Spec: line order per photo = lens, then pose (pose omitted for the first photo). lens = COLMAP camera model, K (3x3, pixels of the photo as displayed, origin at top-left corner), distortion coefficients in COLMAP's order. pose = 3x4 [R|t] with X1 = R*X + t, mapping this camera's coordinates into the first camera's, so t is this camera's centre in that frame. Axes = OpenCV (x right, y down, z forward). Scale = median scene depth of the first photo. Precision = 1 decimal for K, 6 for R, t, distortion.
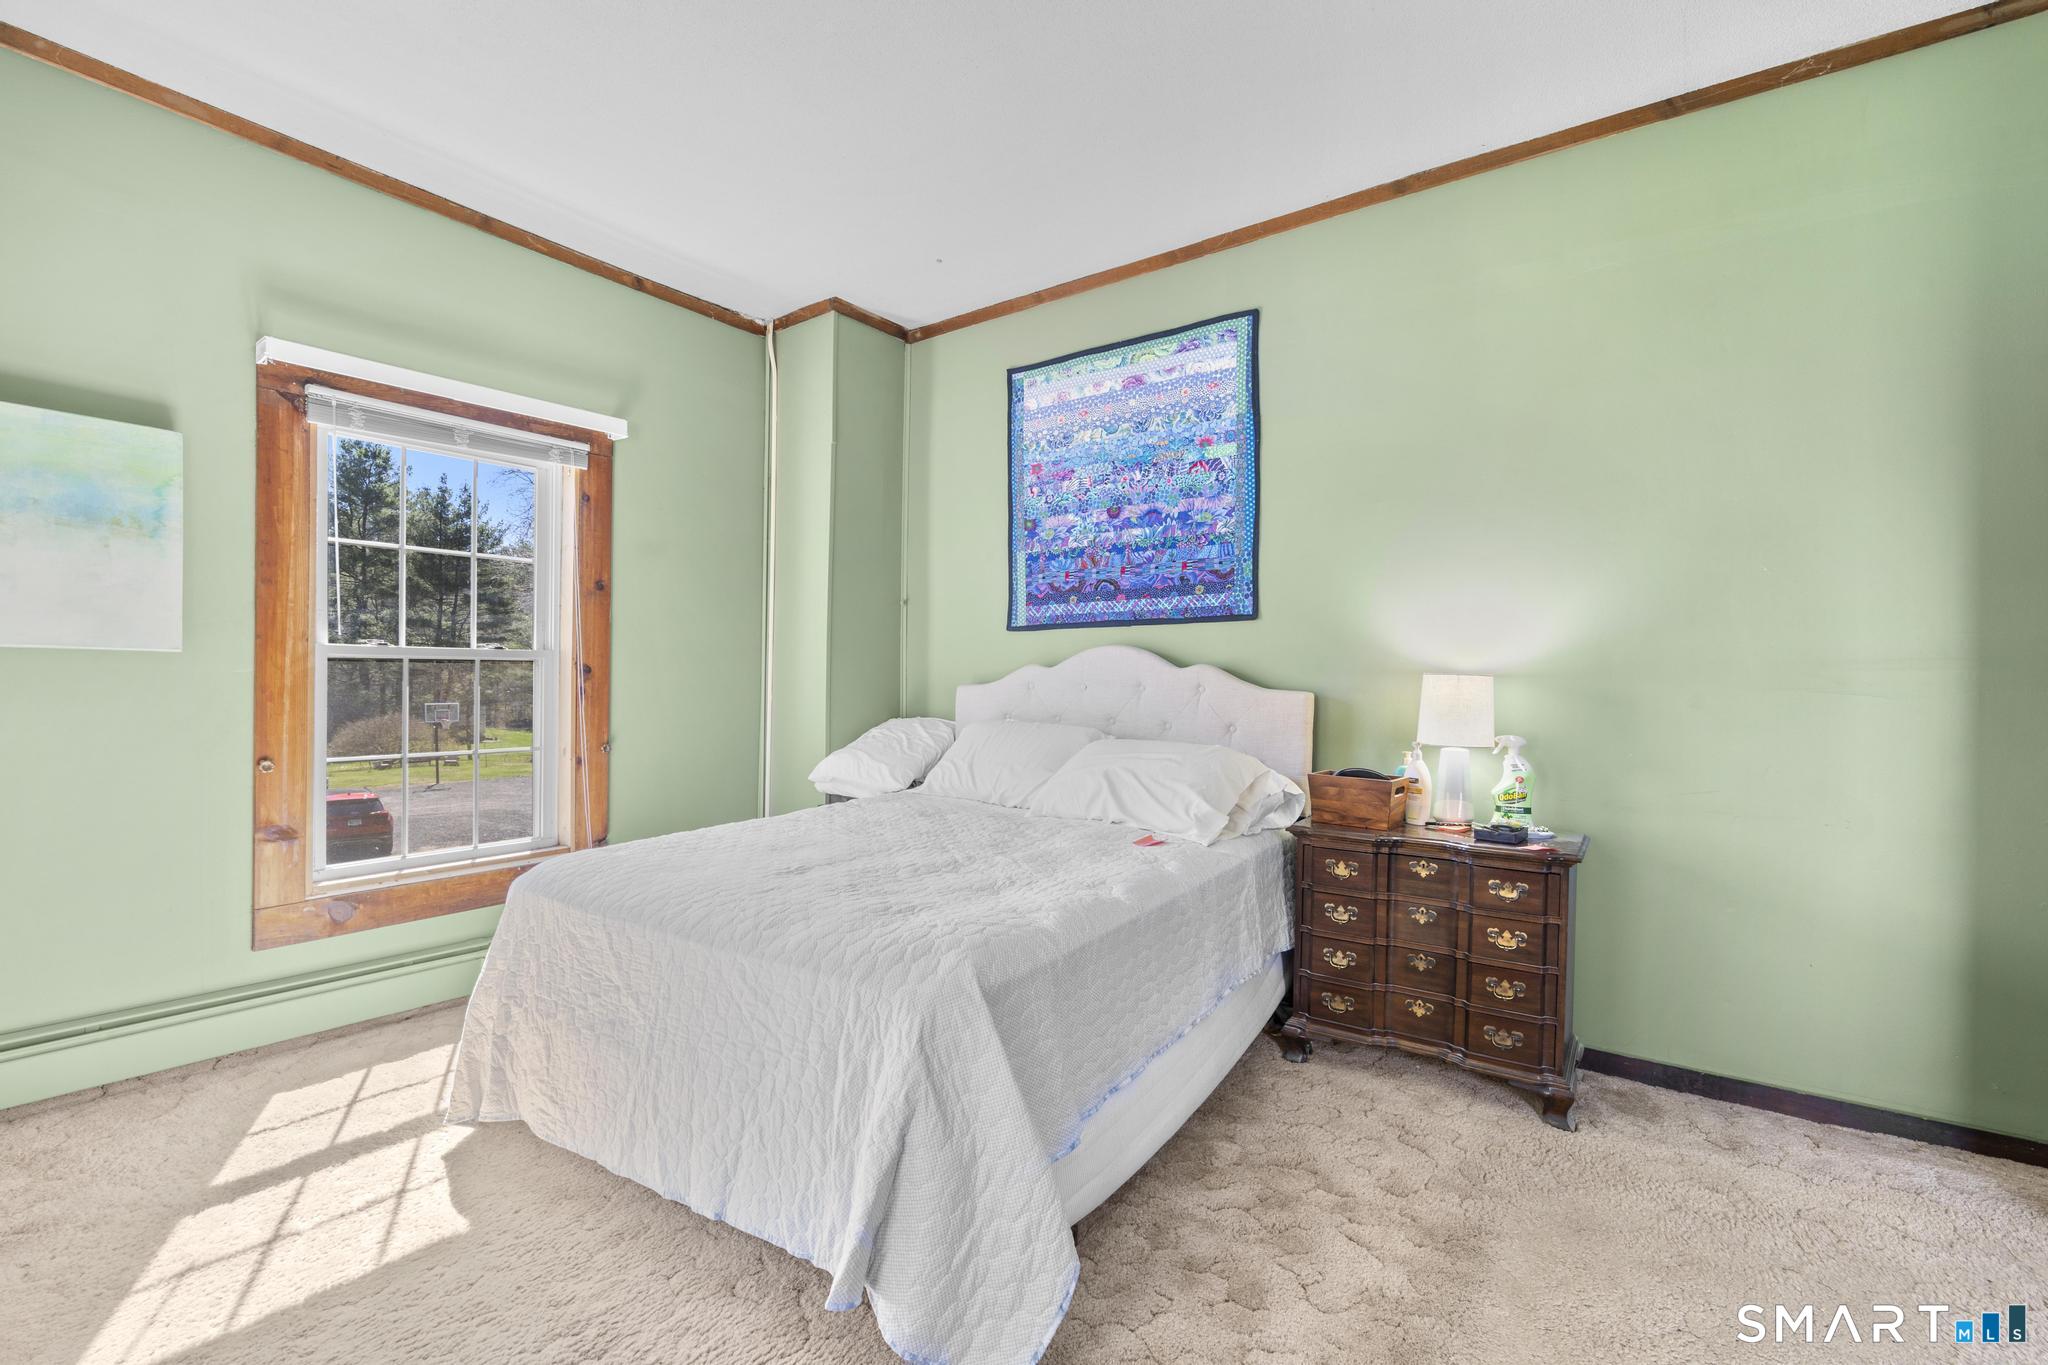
lens RADIAL K [[920.9, 0, 1022.7], [0, 920.9, 684.8], [0, 0, 1]] dist [-0.008175, 0.004238]
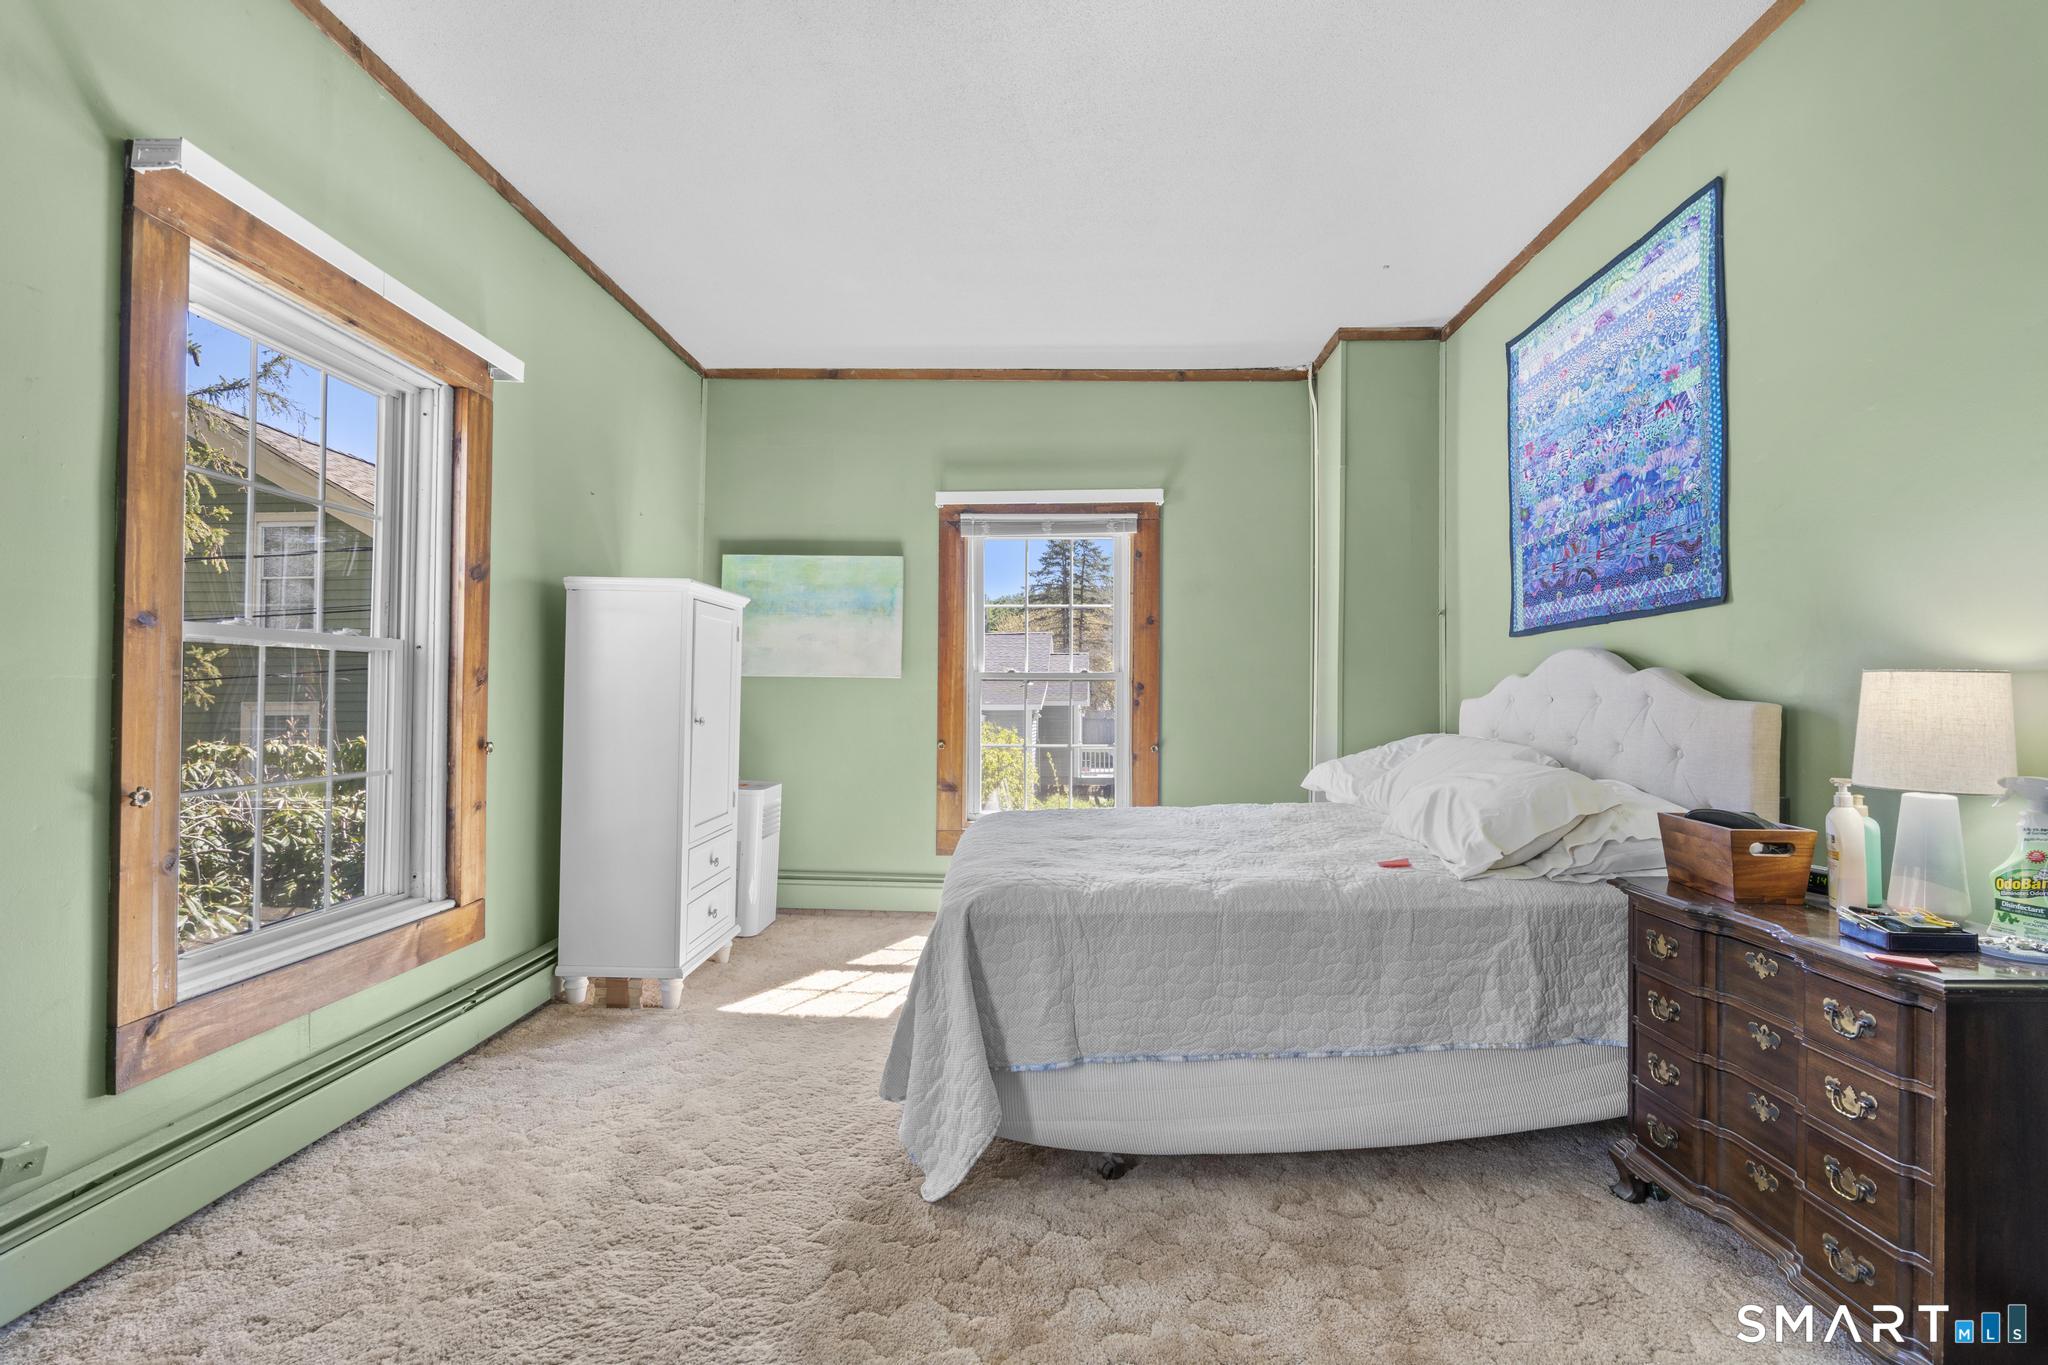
lens RADIAL K [[920.9, 0, 1021.9], [0, 920.9, 685.5], [0, 0, 1]] dist [-0.008175, 0.004238]
pose [[0.561145, -0.014847, -0.827584, 0.515161], [-0.007277, 0.999712, -0.022869, 0.013042], [0.827686, 0.018855, 0.560875, 0.138448]]
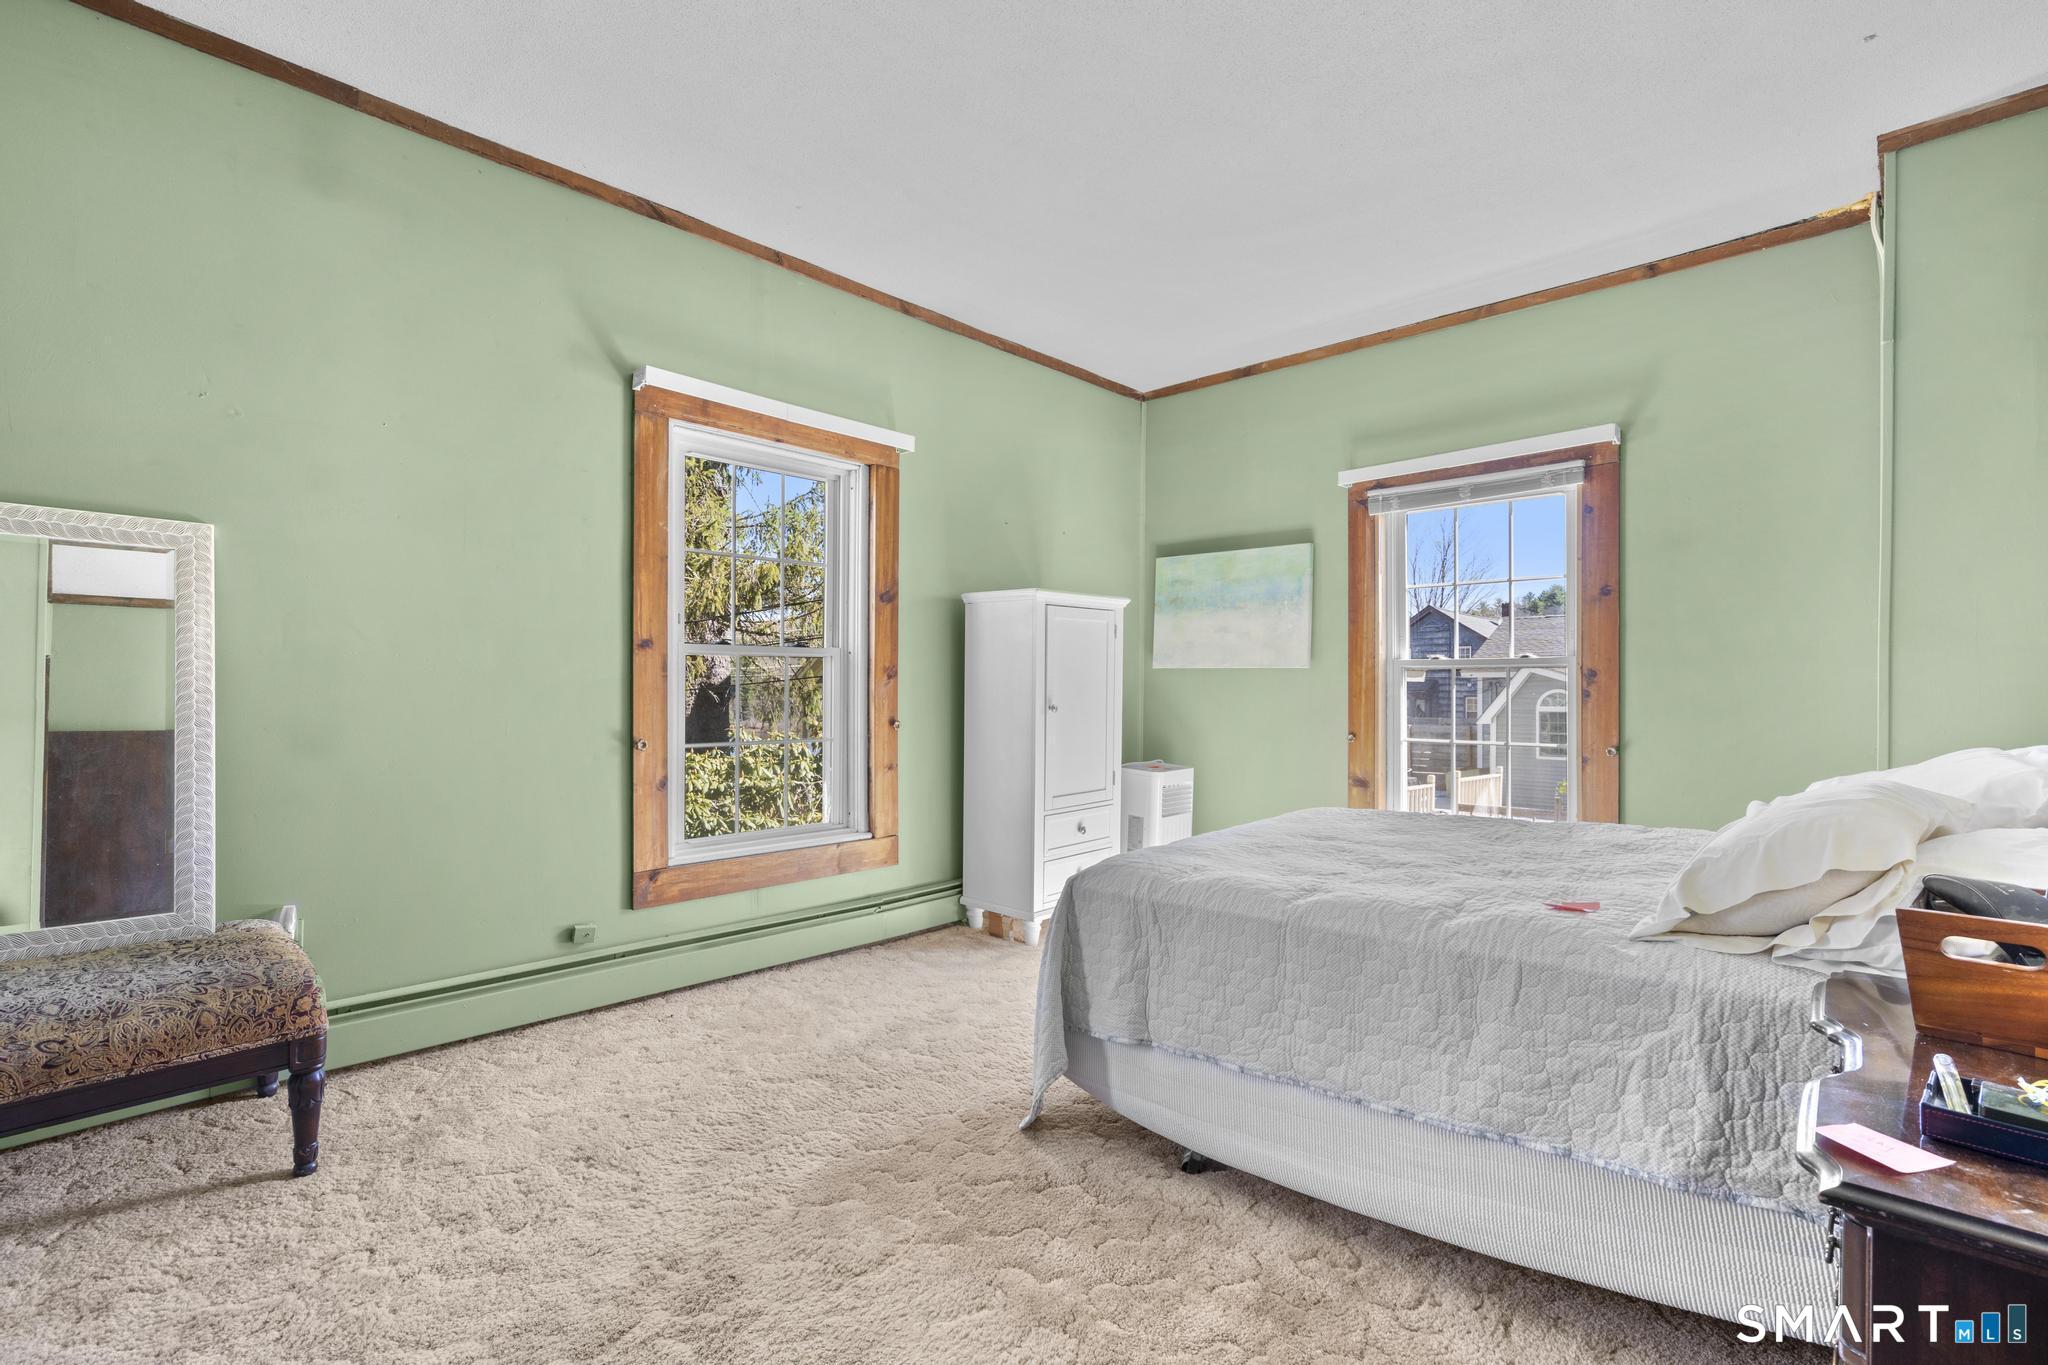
lens RADIAL K [[920.9, 0, 1019.3], [0, 920.9, 685.2], [0, 0, 1]] dist [-0.008175, 0.004238]
pose [[-0.140495, -0.007067, -0.990056, 0.659224], [-0.011047, 0.999923, -0.005570, 0.009542], [0.990020, 0.010154, -0.140563, 0.515533]]
